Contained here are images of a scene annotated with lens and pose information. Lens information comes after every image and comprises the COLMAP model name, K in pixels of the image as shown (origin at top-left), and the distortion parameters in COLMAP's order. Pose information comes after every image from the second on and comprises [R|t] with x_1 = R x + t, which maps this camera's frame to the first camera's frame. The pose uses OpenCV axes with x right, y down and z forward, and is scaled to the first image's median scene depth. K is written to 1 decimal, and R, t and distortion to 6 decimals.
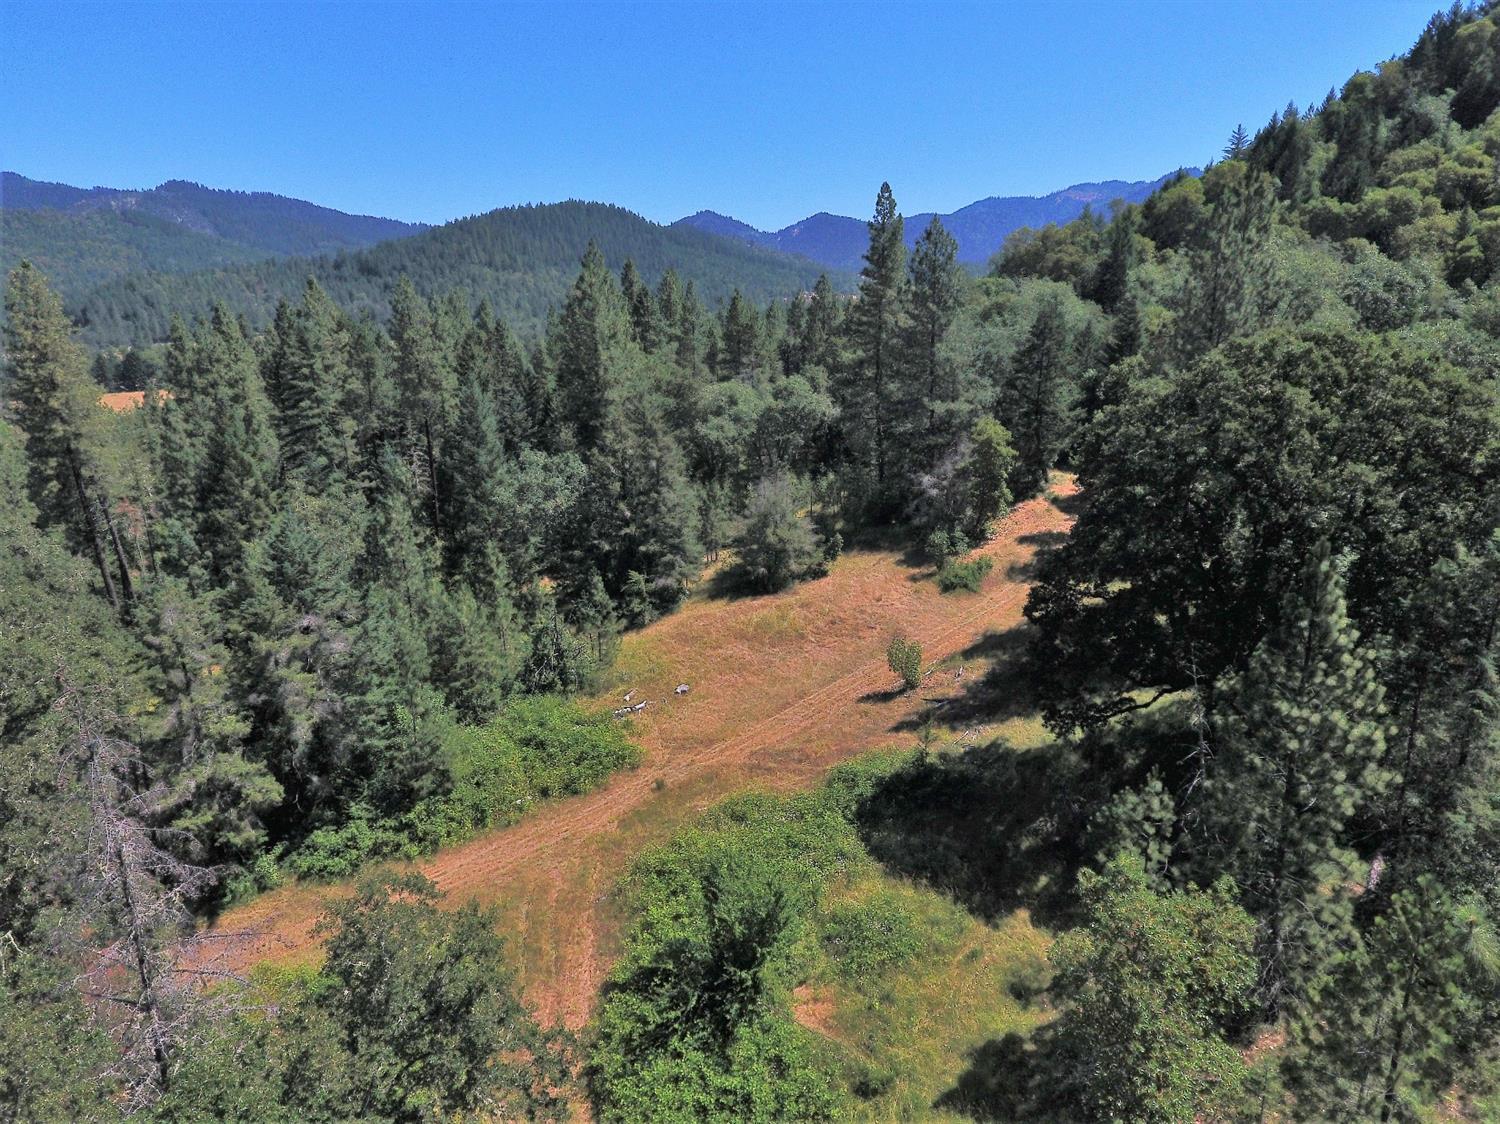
lens RADIAL K [[878.7, 0, 745.7], [0, 878.7, 549.7], [0, 0, 1]] dist [-0.001839, -0.000034]
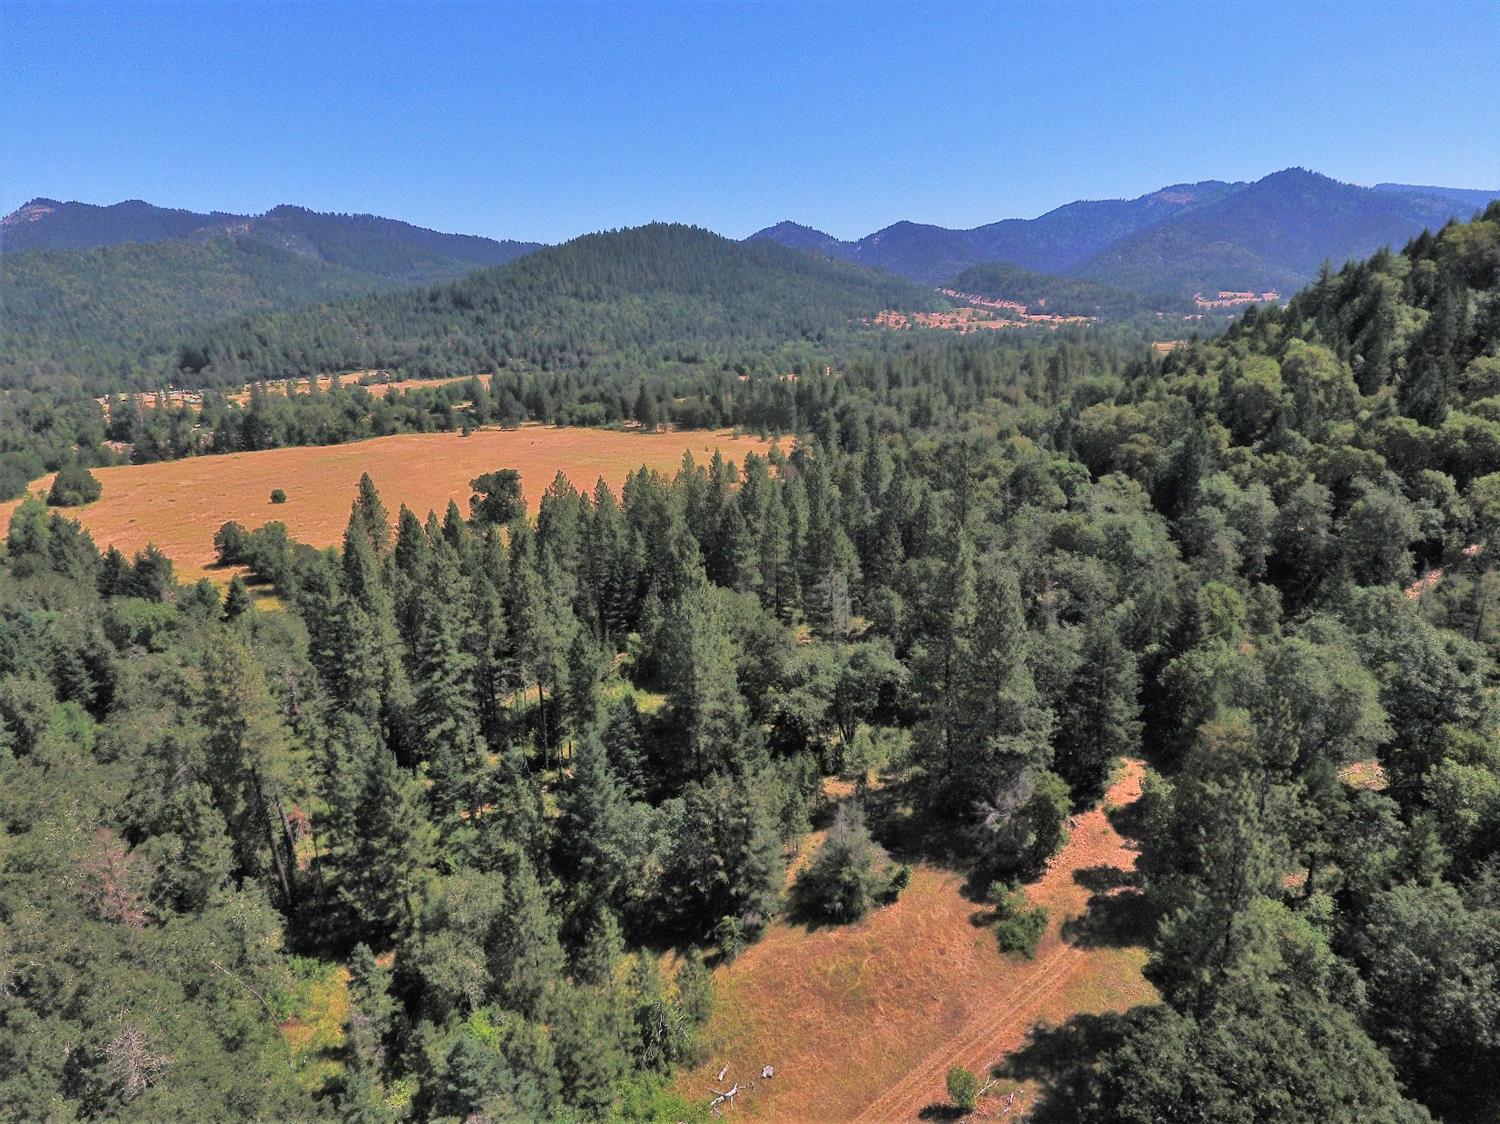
lens RADIAL K [[878.7, 0, 745.7], [0, 878.7, 549.7], [0, 0, 1]] dist [-0.001839, -0.000034]
pose [[0.996210, 0.013497, -0.085923, -0.006094], [-0.013722, 0.999904, -0.002032, -0.294356], [0.085887, 0.003203, 0.996300, -0.089748]]
